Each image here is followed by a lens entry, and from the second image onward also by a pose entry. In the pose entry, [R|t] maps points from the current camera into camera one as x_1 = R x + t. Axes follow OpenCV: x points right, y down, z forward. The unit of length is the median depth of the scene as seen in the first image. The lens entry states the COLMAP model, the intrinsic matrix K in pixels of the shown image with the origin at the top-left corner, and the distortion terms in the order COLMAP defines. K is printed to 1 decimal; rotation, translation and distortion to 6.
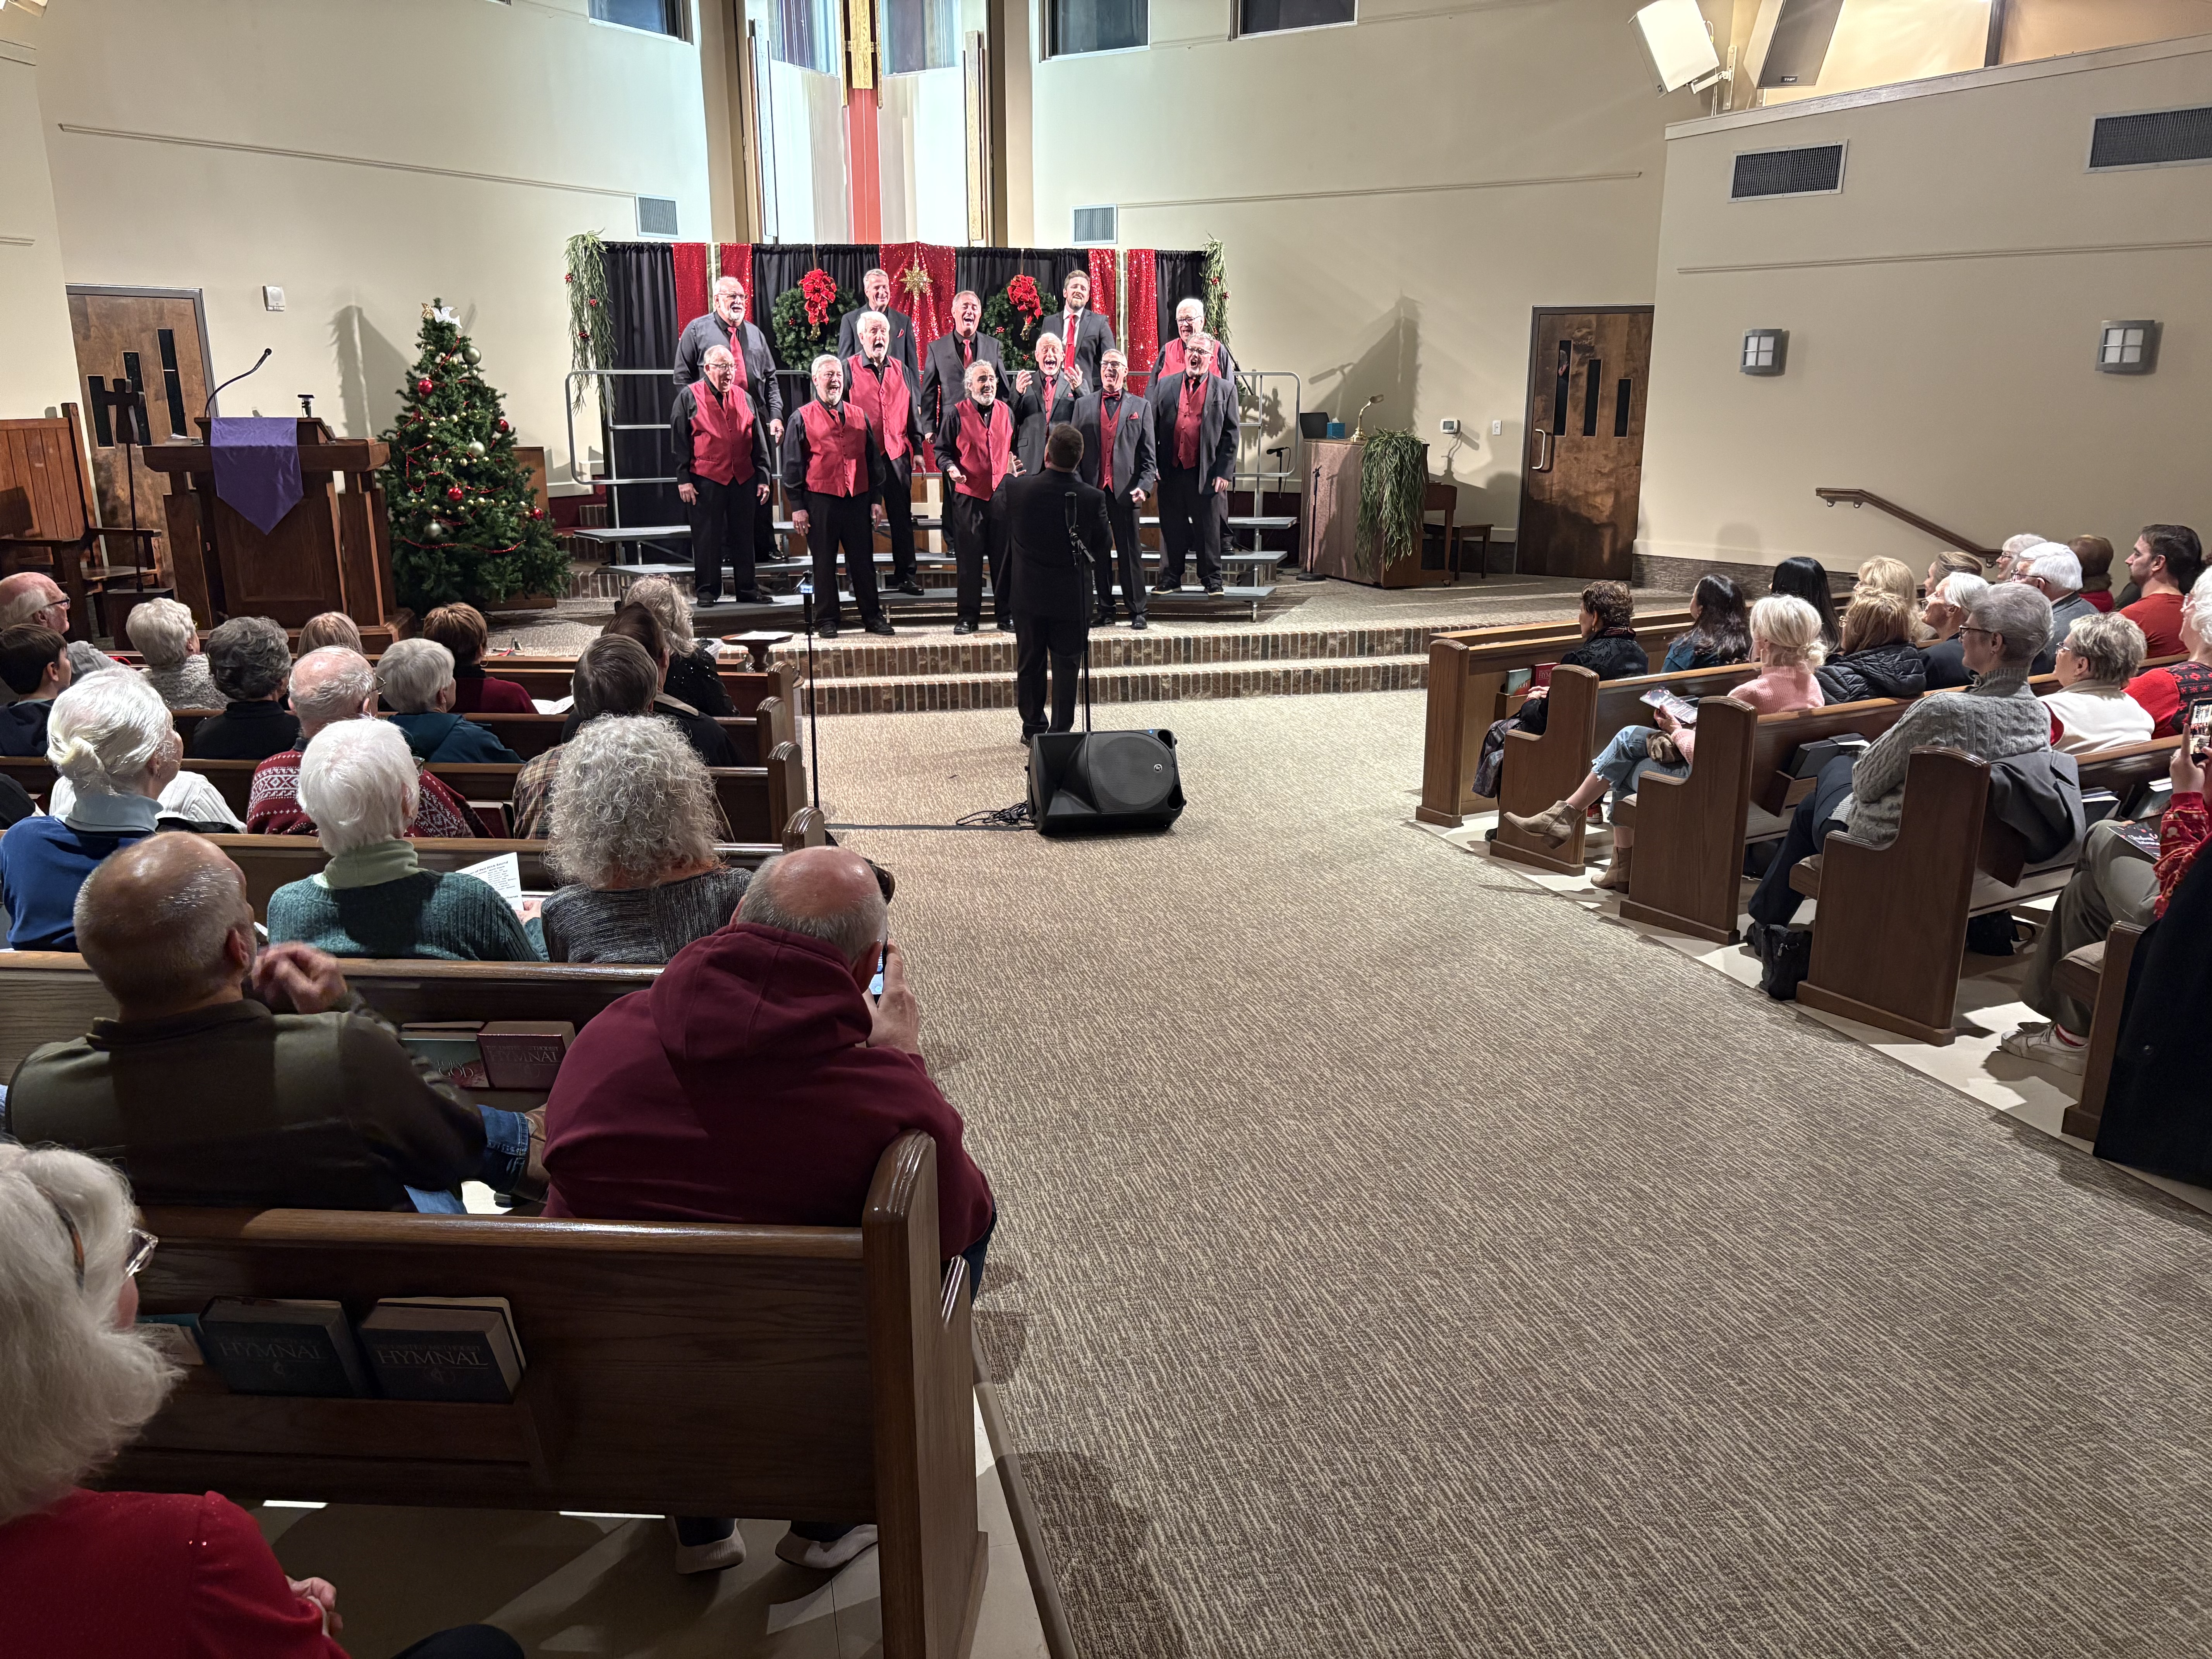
lens RADIAL K [[1727.9, 0, 1083.7], [0, 1727.9, 809.2], [0, 0, 1]] dist [-0.010744, 0.018101]
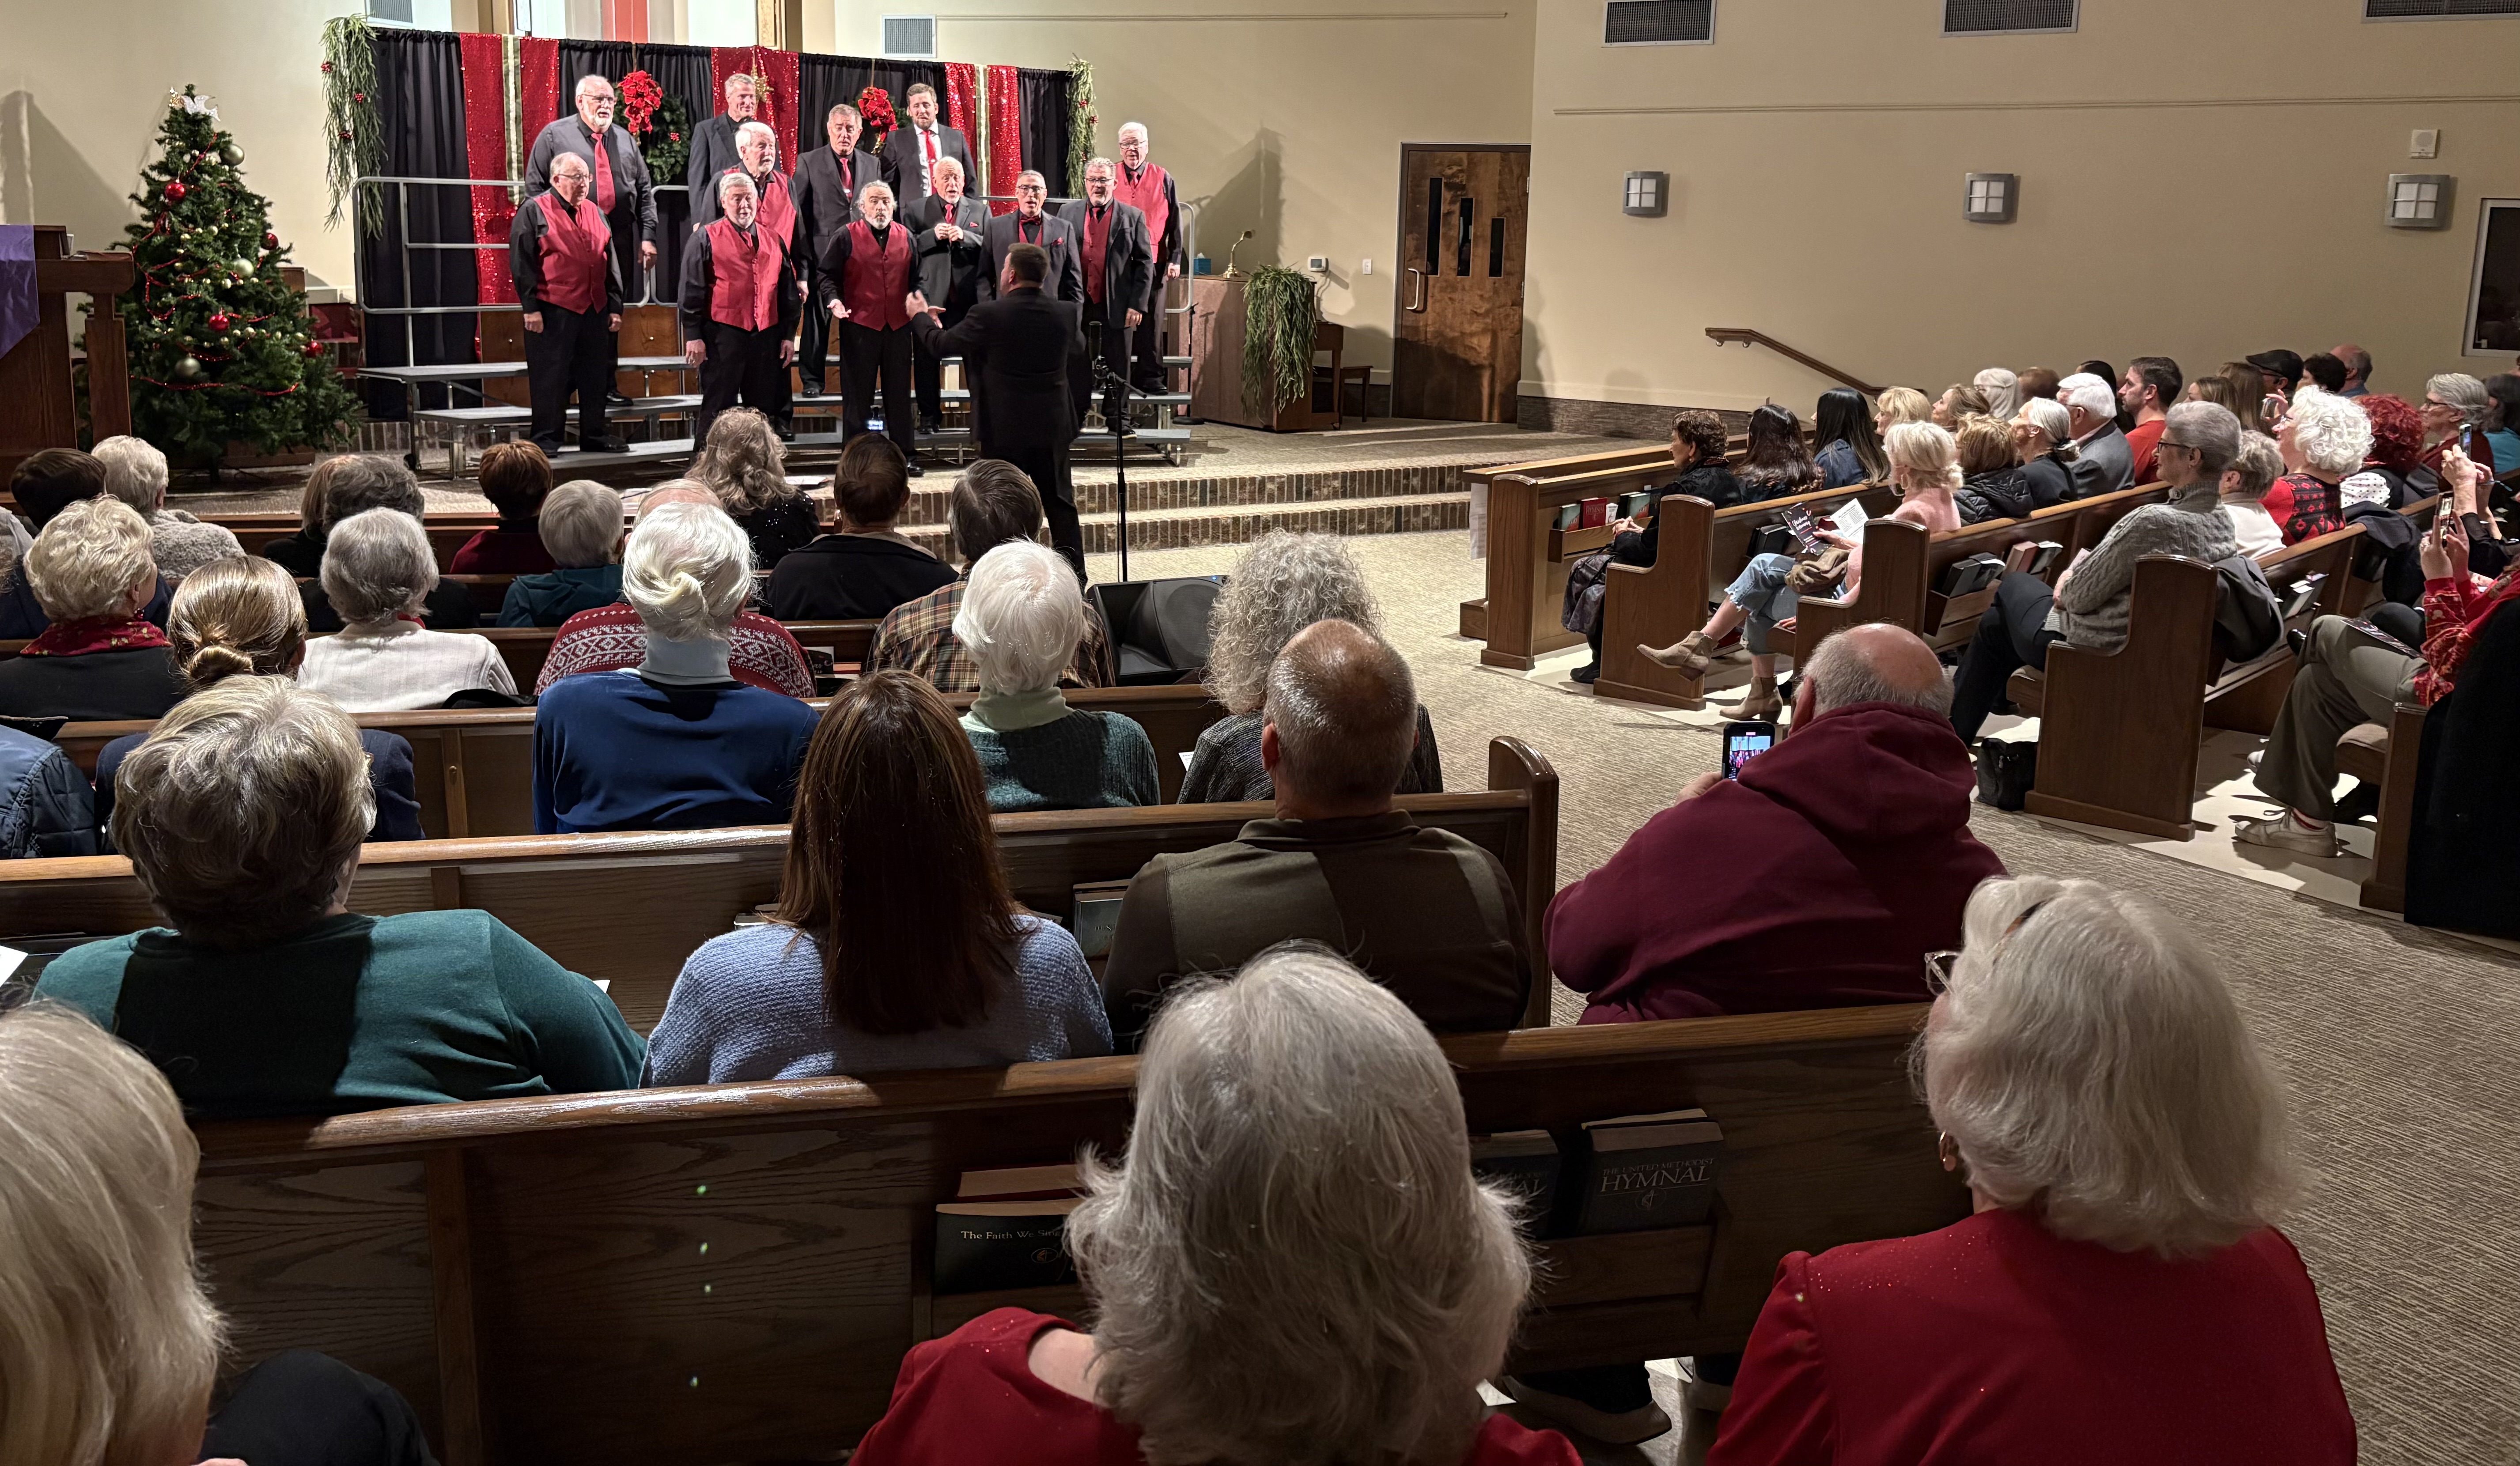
lens RADIAL K [[1896.4, 0, 1367.8], [0, 1896.4, 516.5], [0, 0, 1]] dist [0.034729, -0.028351]
pose [[0.959665, -0.022013, 0.280284, -0.162790], [0.045871, 0.995831, -0.078848, 0.005180], [-0.277380, 0.088525, 0.956673, 0.002008]]
